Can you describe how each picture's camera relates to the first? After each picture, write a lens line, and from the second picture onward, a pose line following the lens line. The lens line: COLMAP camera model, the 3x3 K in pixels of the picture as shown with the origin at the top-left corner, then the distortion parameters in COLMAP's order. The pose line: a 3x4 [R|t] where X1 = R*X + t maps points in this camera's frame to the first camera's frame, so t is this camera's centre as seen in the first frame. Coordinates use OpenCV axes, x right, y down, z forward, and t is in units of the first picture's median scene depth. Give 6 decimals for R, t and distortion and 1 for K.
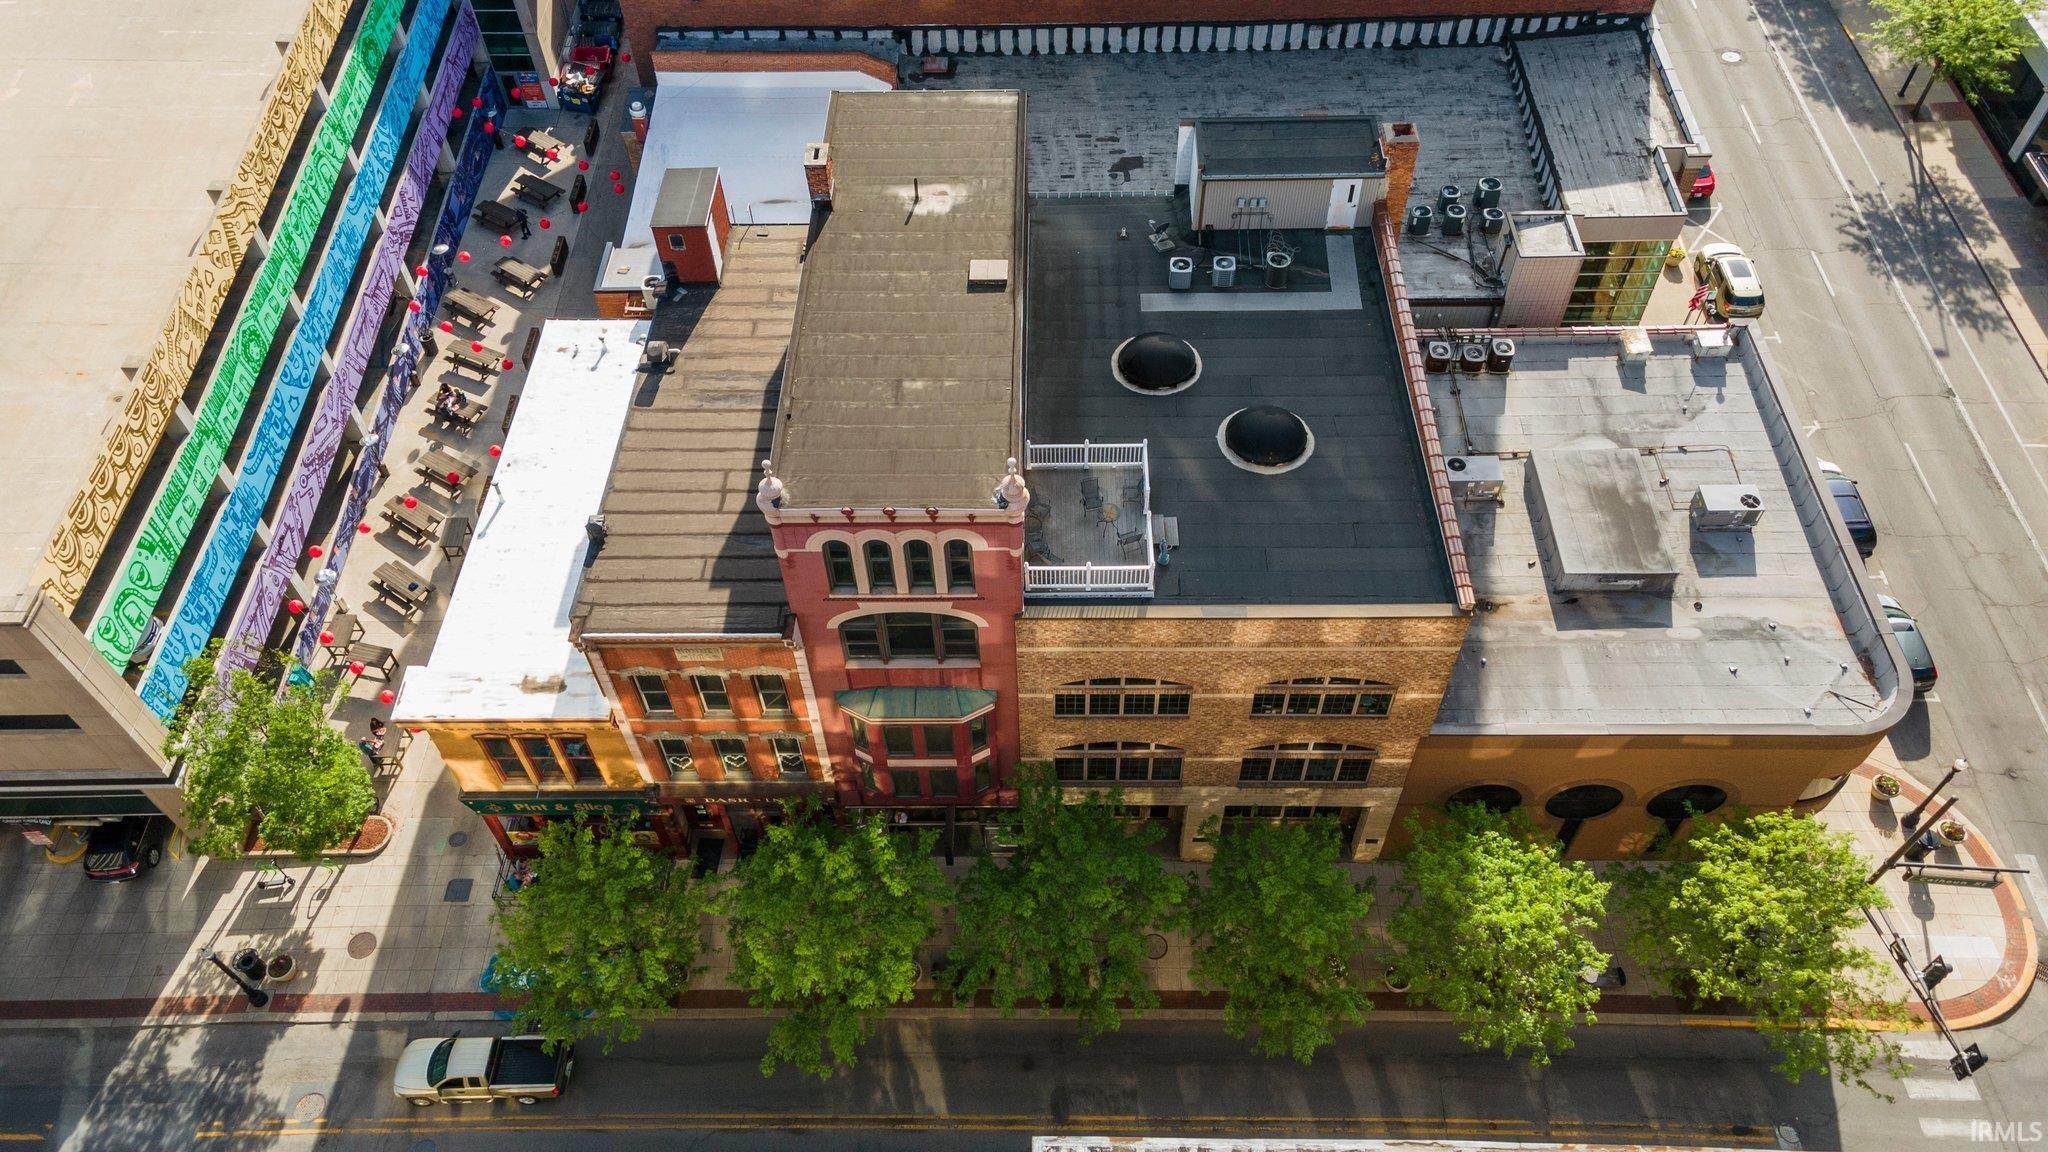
lens RADIAL K [[1485.6, 0, 1022.0], [0, 1485.6, 574.9], [0, 0, 1]] dist [0.023416, 0.069386]
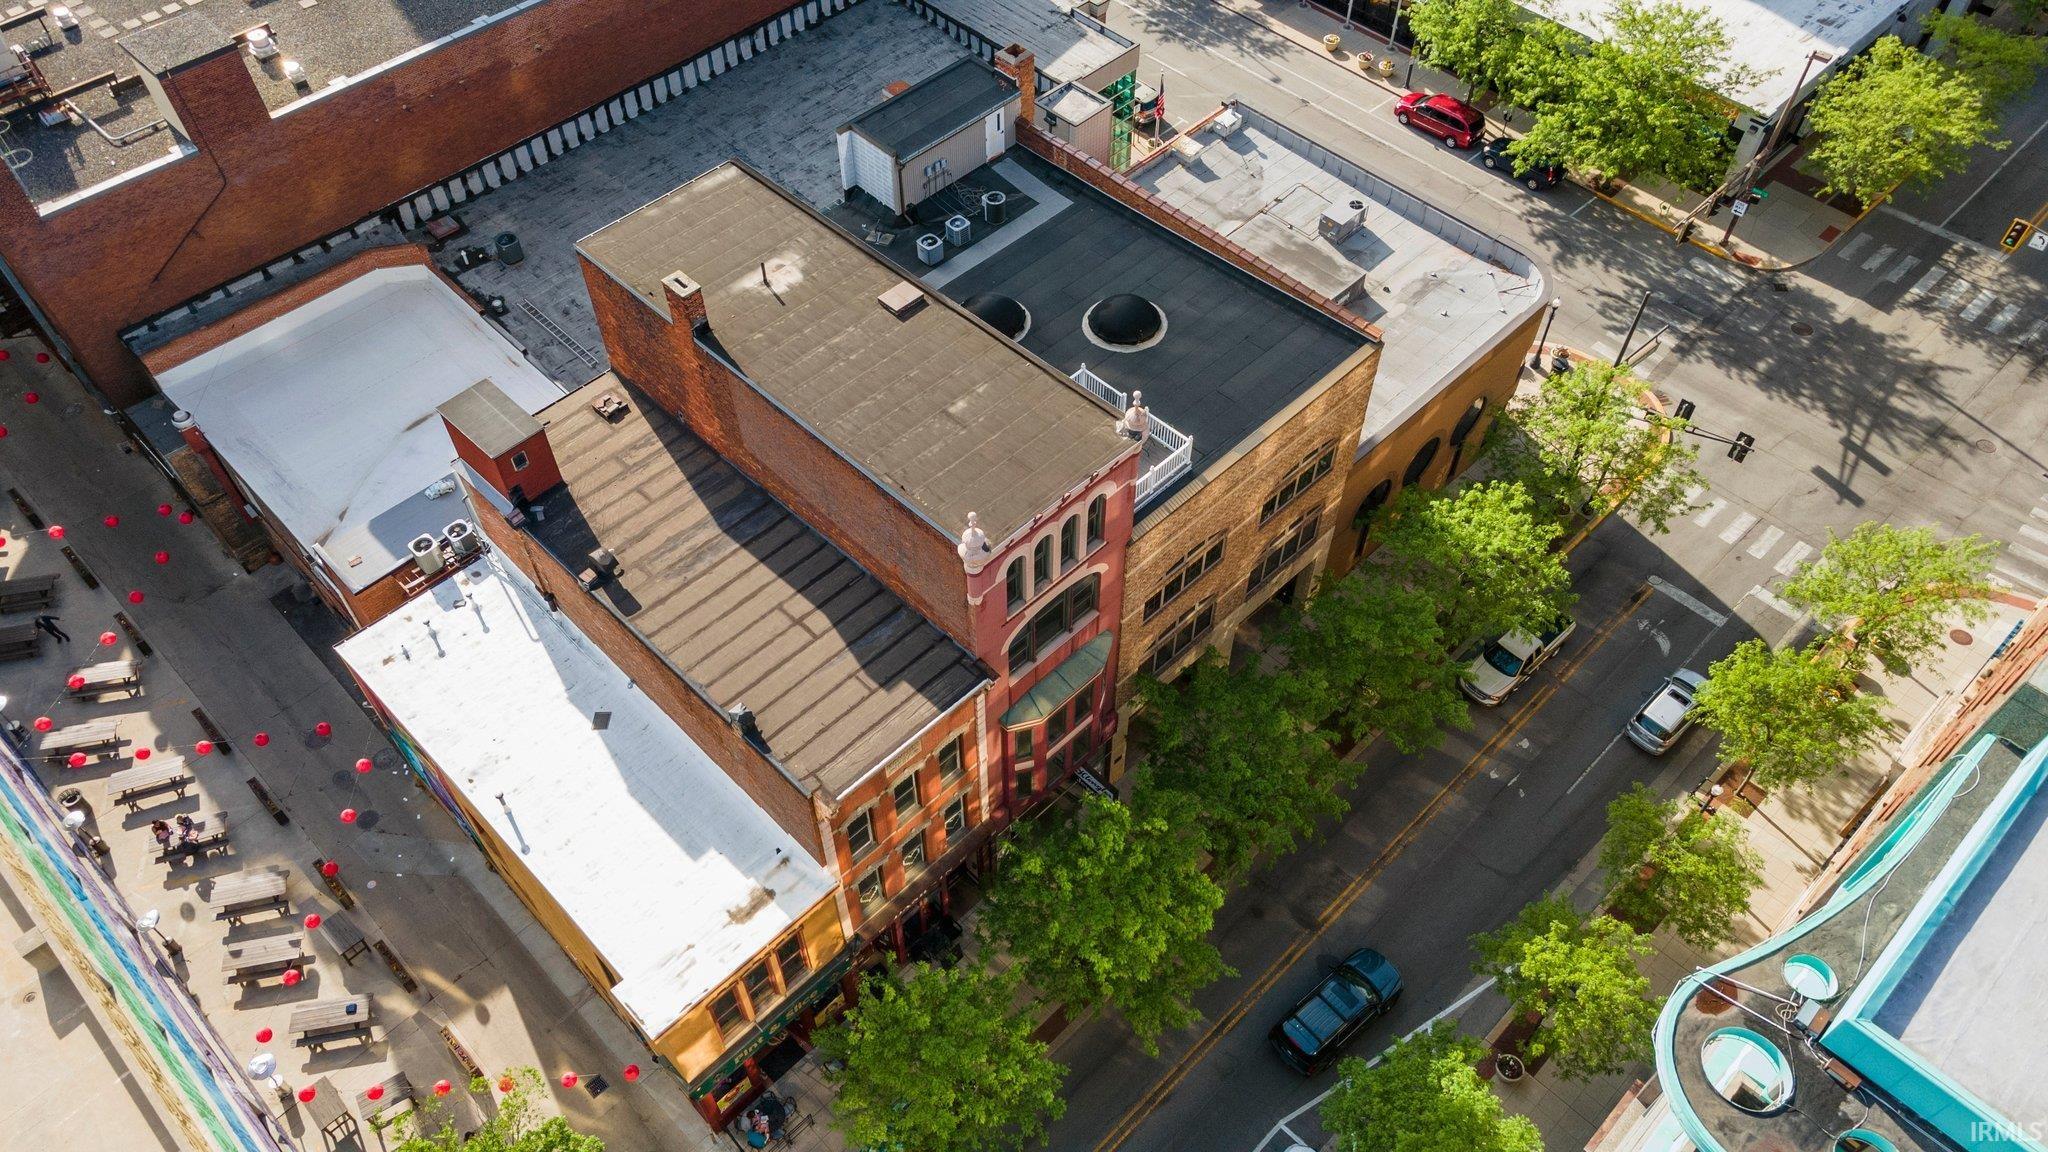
lens RADIAL K [[1485.6, 0, 1013.1], [0, 1485.6, 570.0], [0, 0, 1]] dist [0.023416, 0.069386]
pose [[0.709113, -0.542376, 0.450541, -0.401253], [0.551115, 0.824914, 0.125650, -0.099306], [-0.439807, 0.159200, 0.883869, 0.053797]]
